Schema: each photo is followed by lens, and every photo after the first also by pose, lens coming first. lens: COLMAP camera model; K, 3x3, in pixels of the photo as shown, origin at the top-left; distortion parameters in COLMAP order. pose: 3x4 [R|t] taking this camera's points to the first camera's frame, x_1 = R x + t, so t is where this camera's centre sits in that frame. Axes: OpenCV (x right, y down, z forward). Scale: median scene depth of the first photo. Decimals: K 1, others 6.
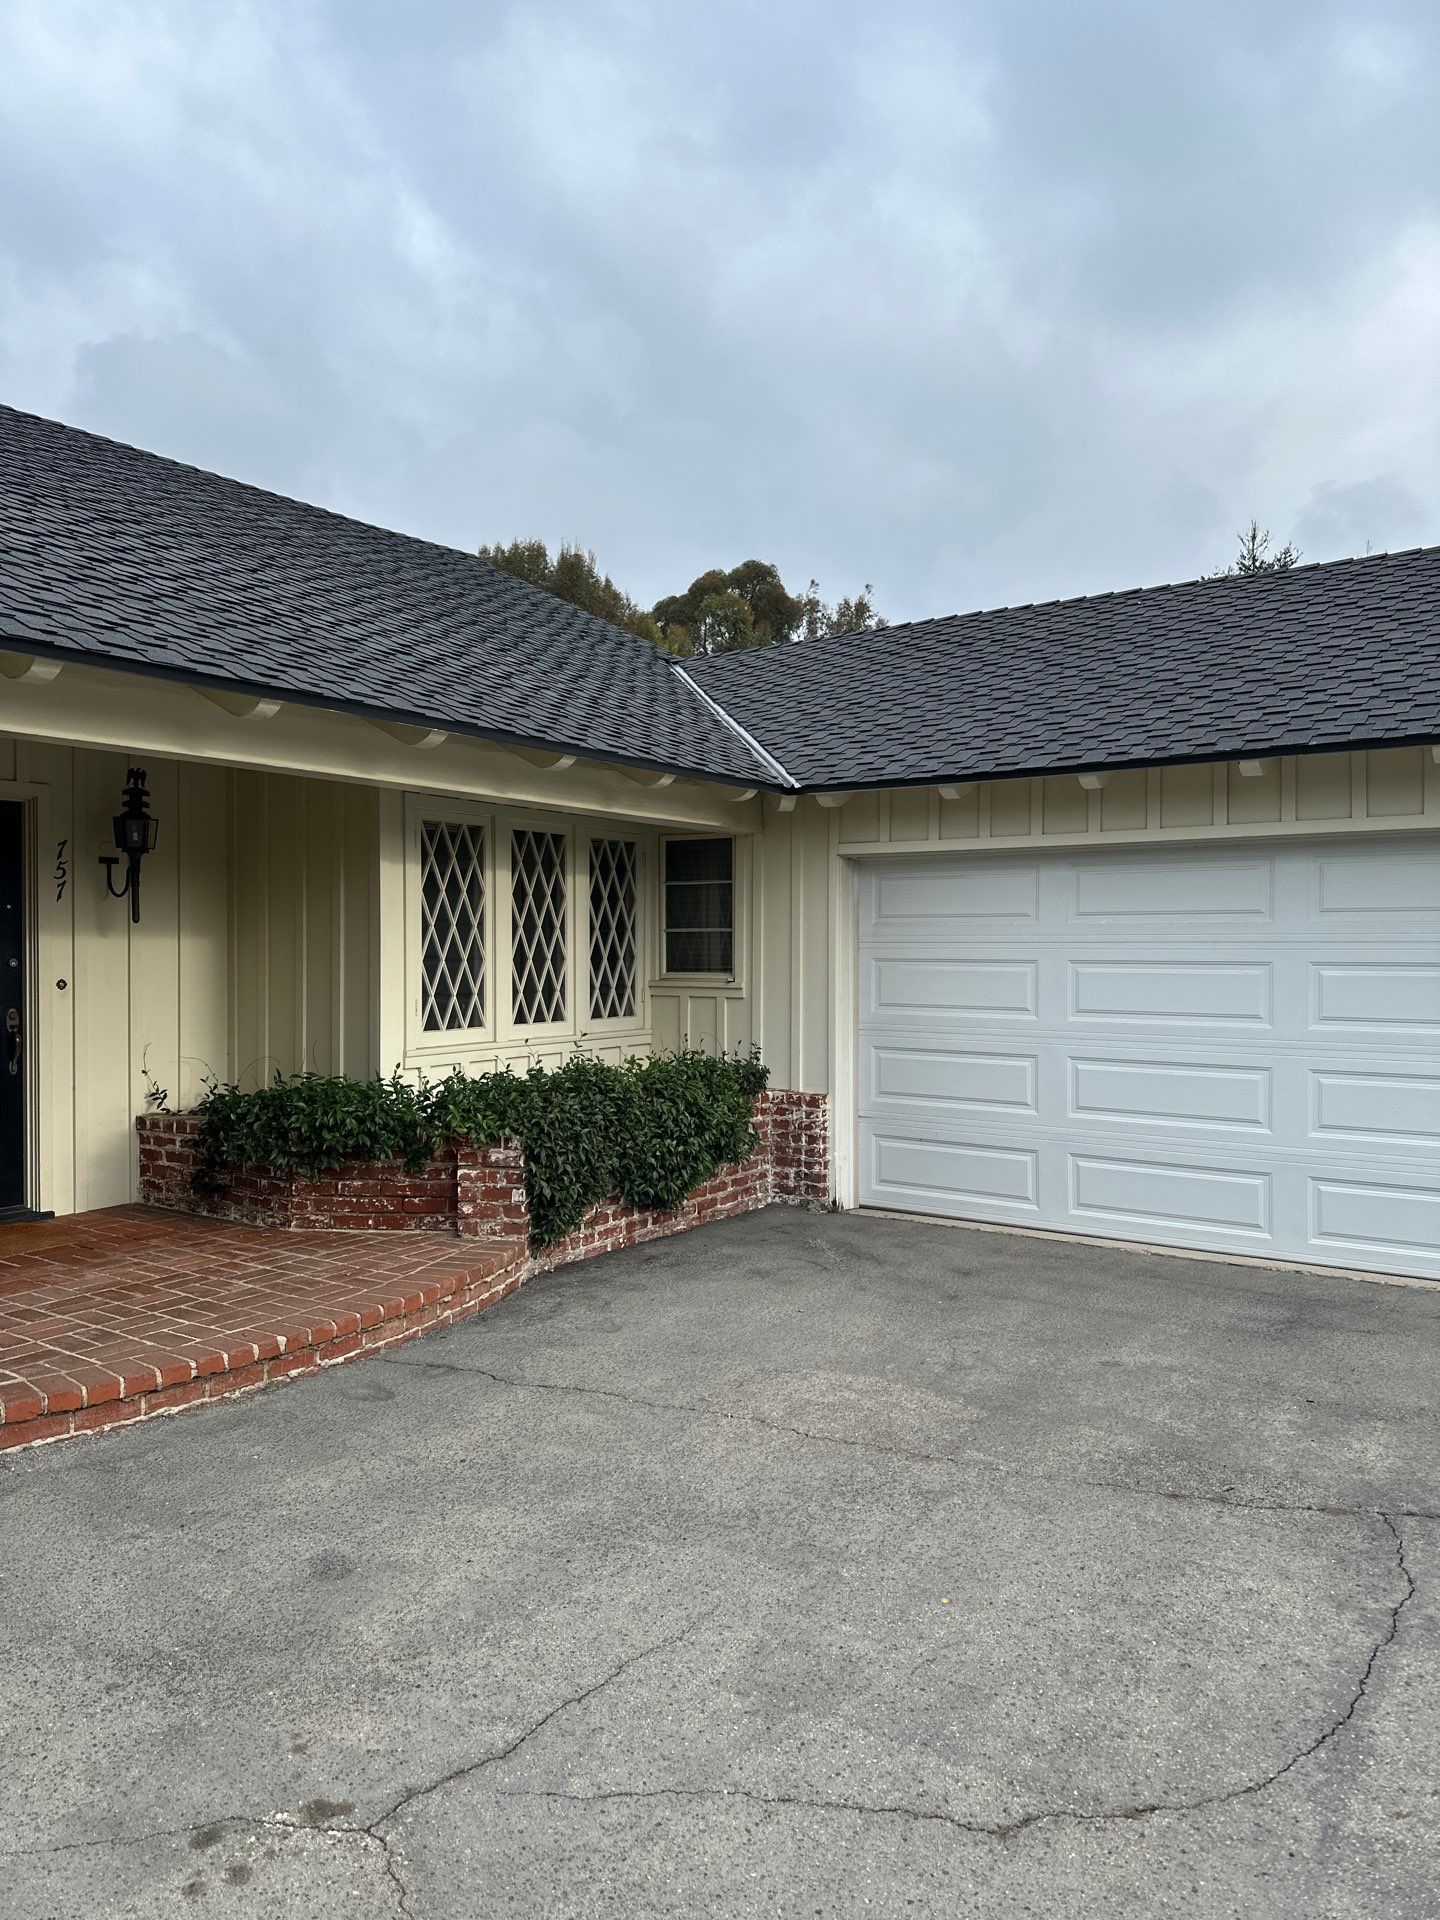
lens RADIAL K [[1350.1, 0, 752.4], [0, 1350.1, 957.6], [0, 0, 1]] dist [0.003455, -0.001658]
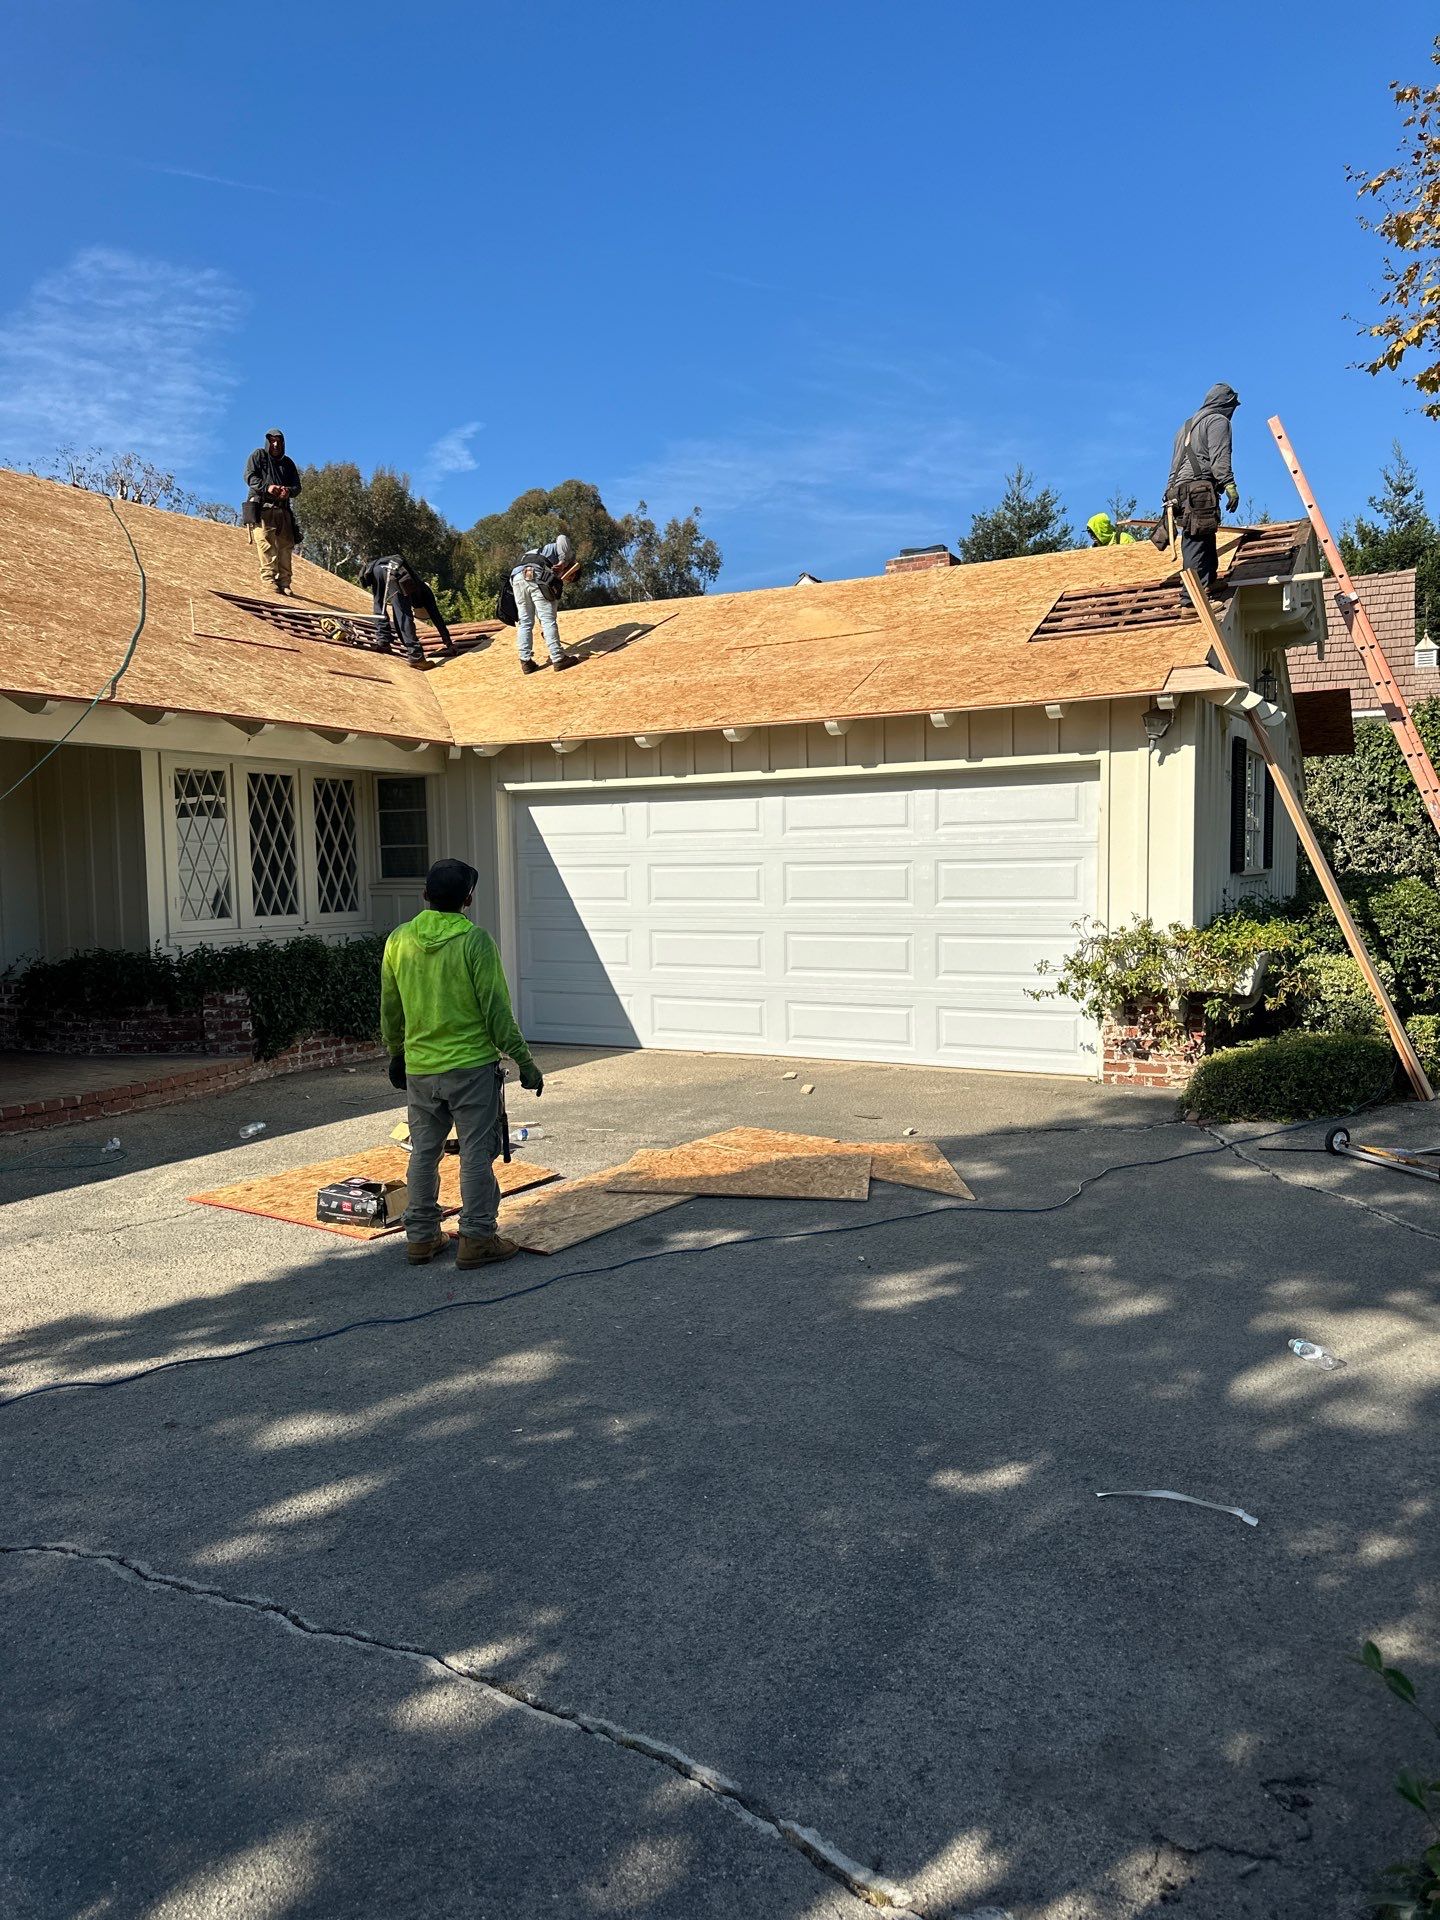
lens RADIAL K [[1366.1, 0, 744.2], [0, 1366.1, 968.4], [0, 0, 1]] dist [0.002948, -0.053969]
pose [[0.994793, -0.020223, 0.099888, 0.222372], [0.013557, 0.997663, 0.066968, 0.020302], [-0.101009, -0.065265, 0.992742, -0.540265]]
